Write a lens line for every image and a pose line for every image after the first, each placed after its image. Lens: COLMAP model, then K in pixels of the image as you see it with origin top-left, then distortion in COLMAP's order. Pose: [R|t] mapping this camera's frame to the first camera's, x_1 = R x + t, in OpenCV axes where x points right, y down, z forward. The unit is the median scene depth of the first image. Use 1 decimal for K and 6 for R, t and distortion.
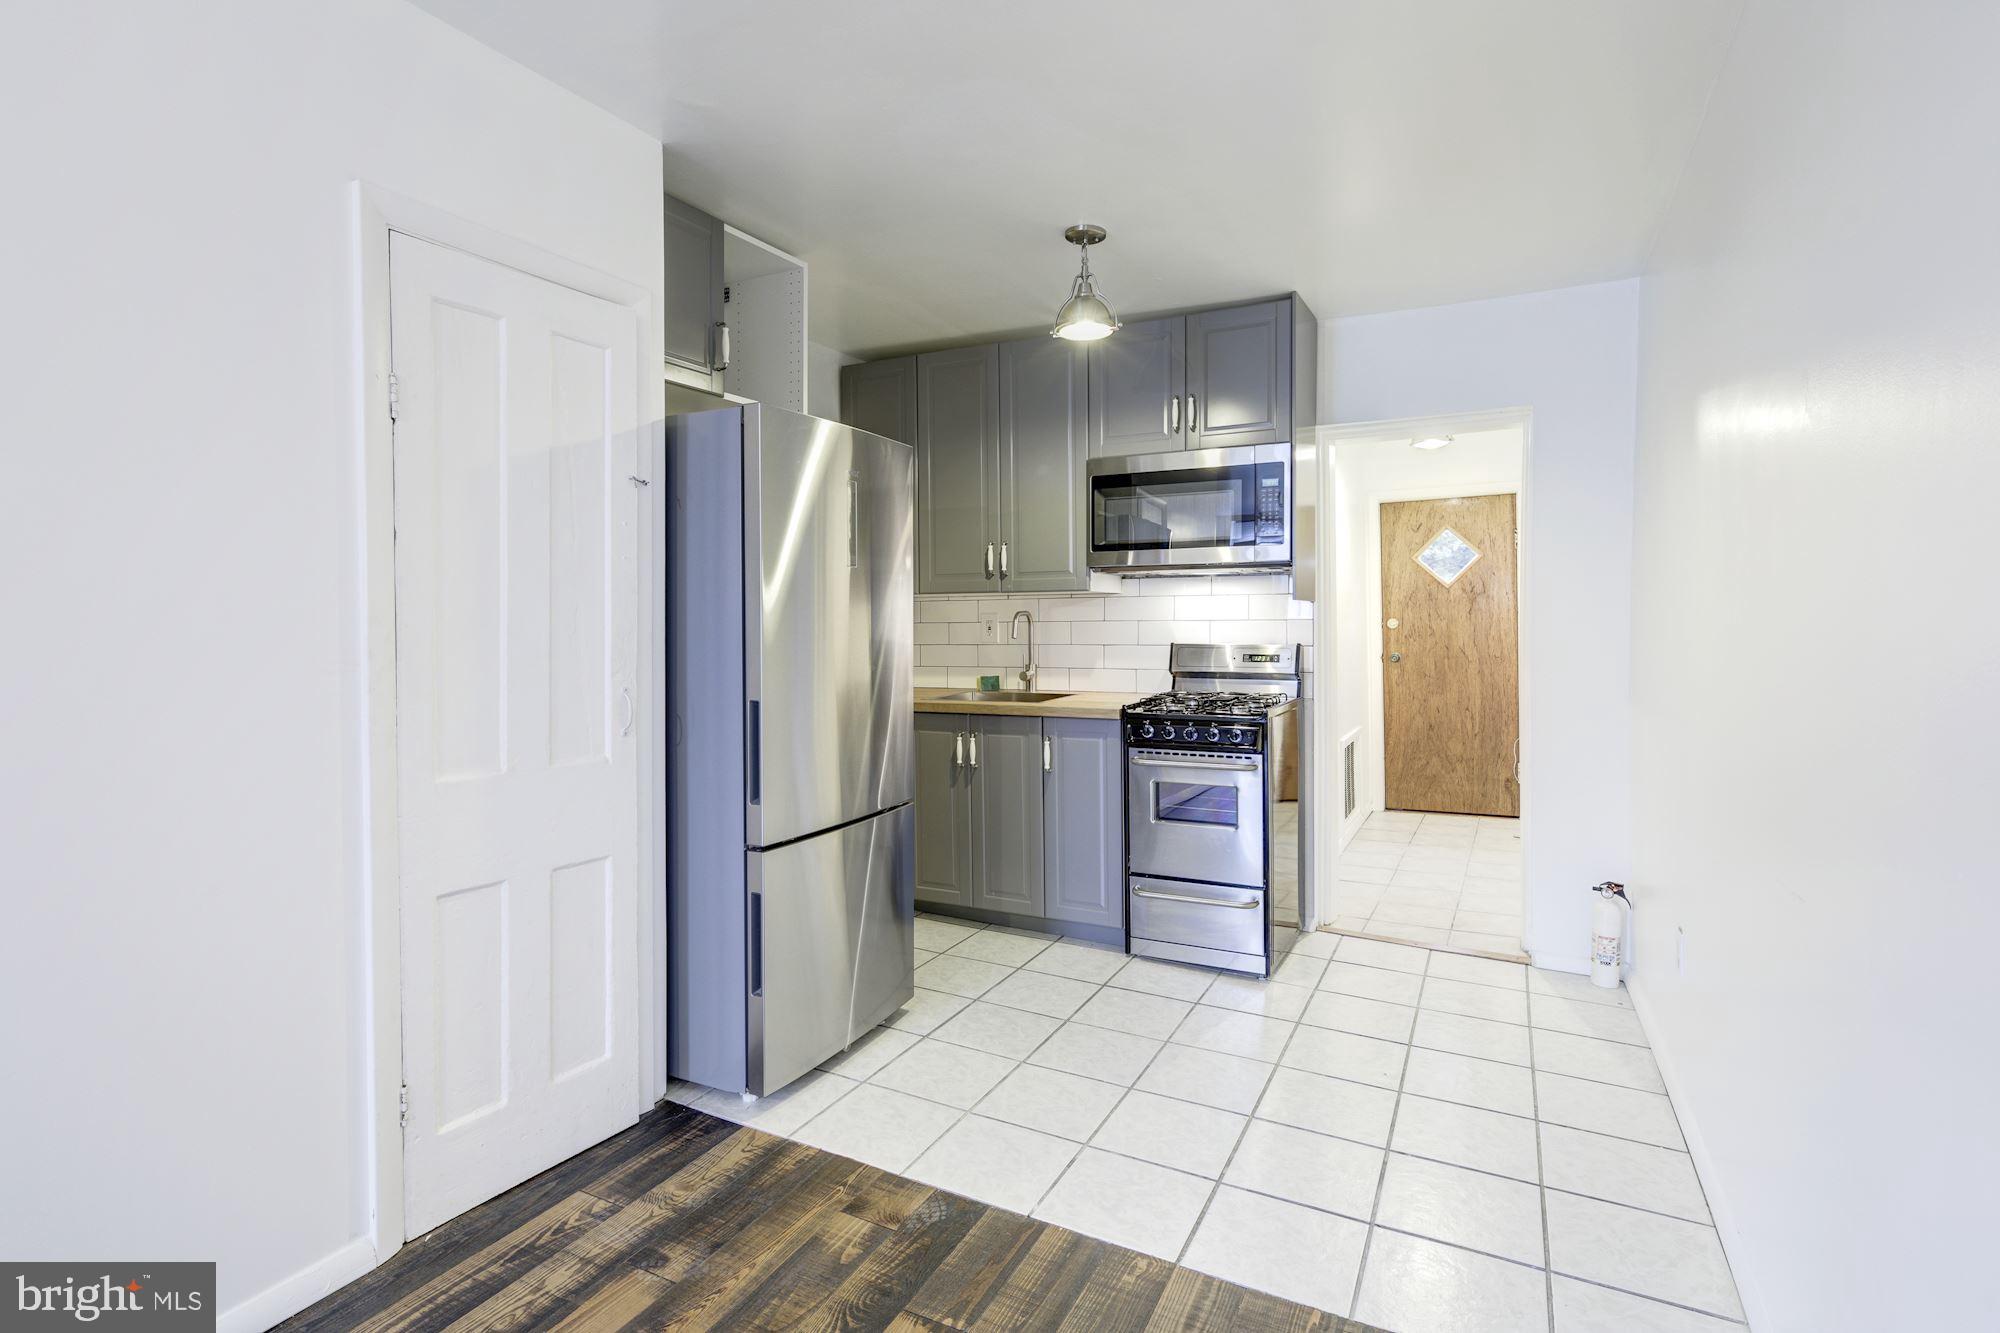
lens RADIAL K [[963.0, 0, 987.5], [0, 963.0, 630.7], [0, 0, 1]] dist [0.002014, -0.005820]
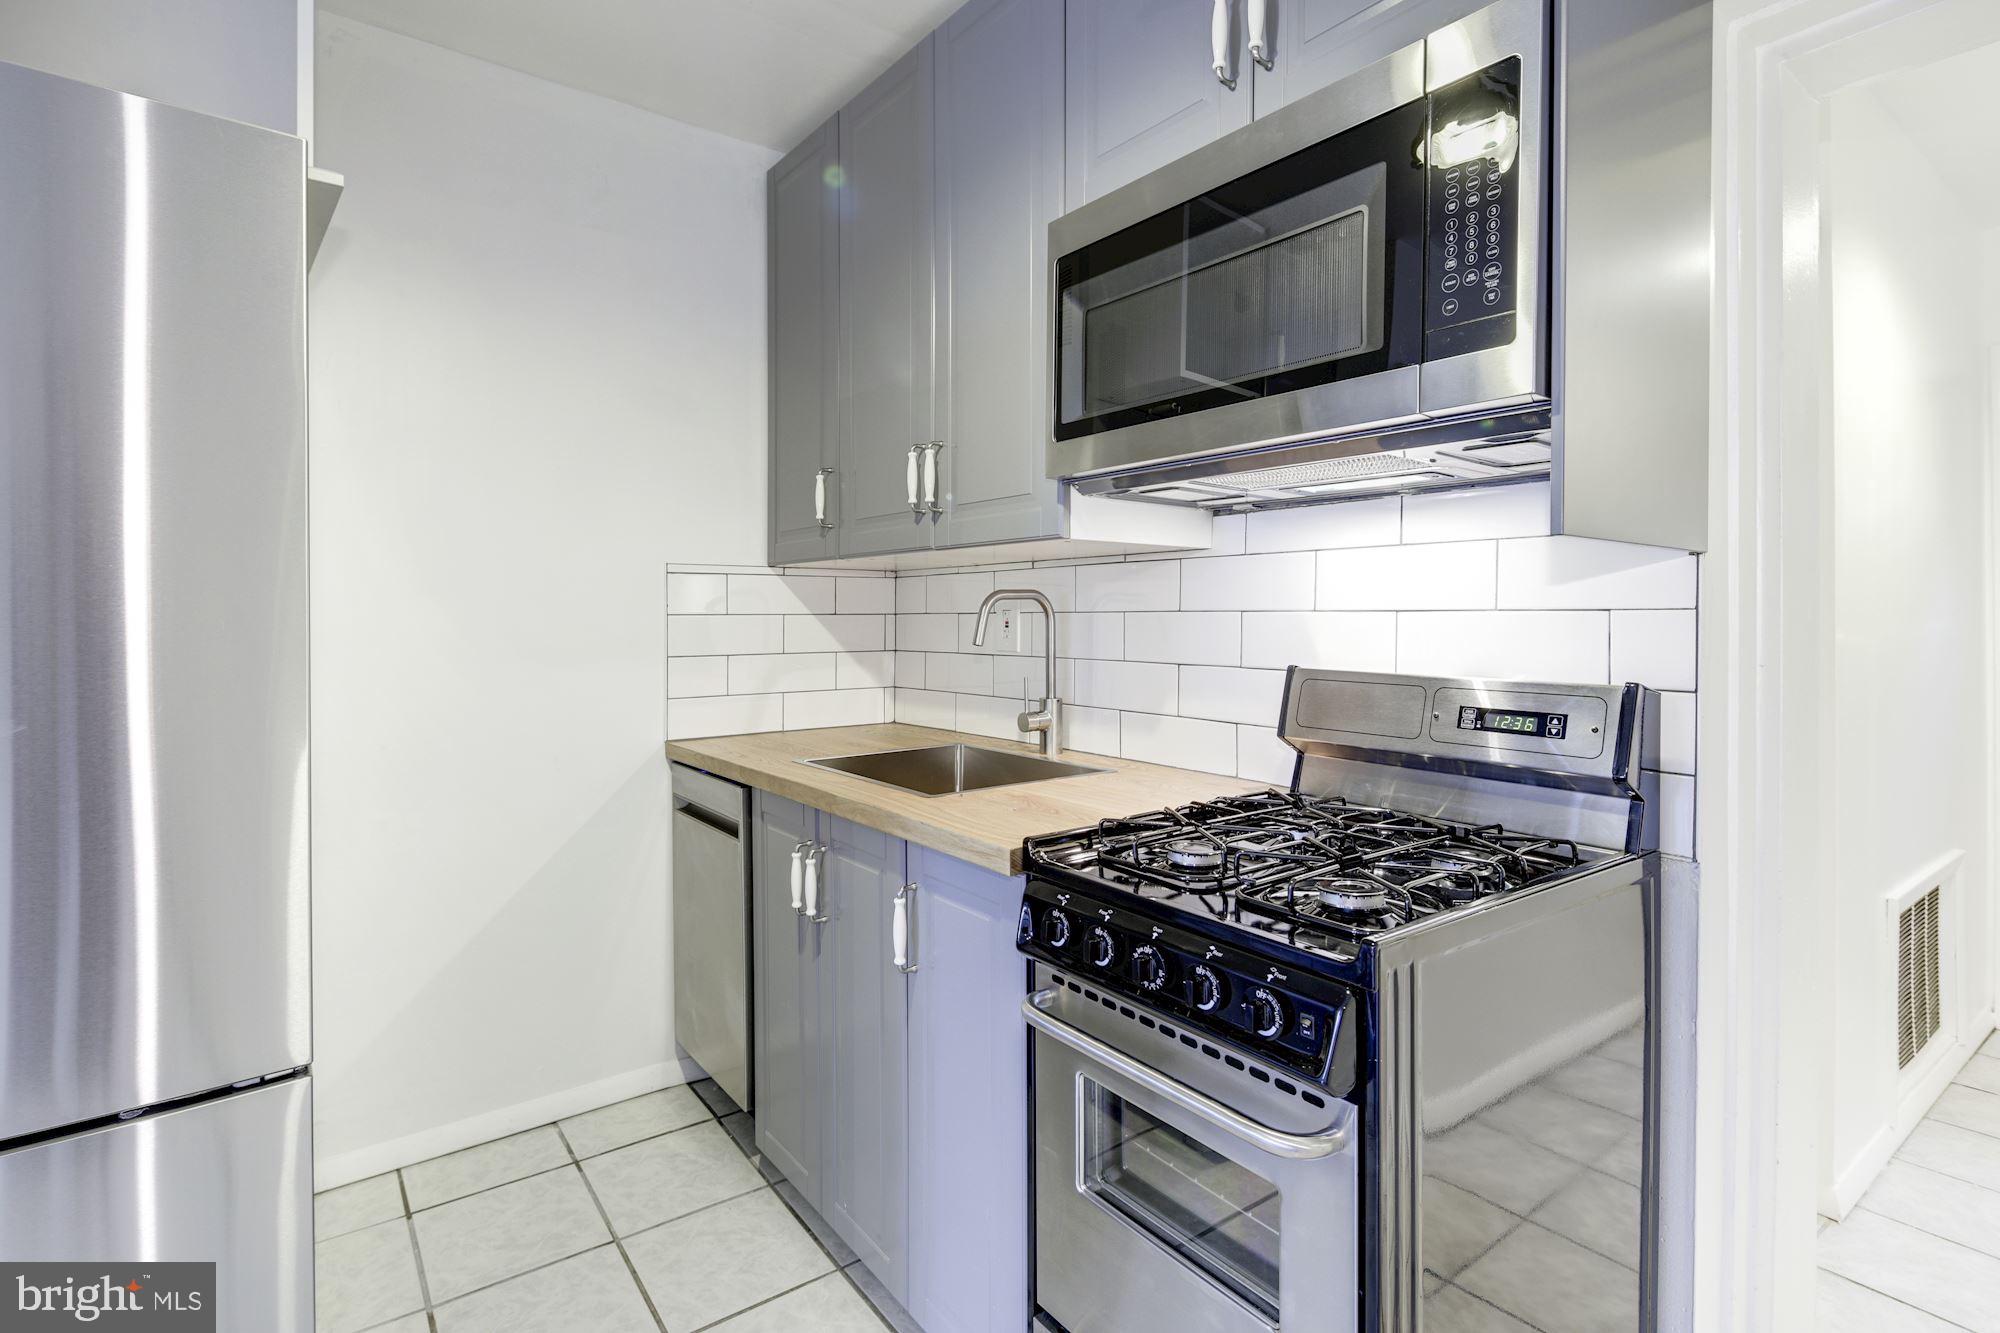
lens RADIAL K [[974.5, 0, 997.6], [0, 974.5, 621.8], [0, 0, 1]] dist [0.004627, -0.004705]
pose [[0.906299, 0.011388, -0.422484, 0.266124], [-0.013886, 0.999900, -0.002837, -0.003091], [0.422410, 0.008438, 0.906366, 0.614767]]
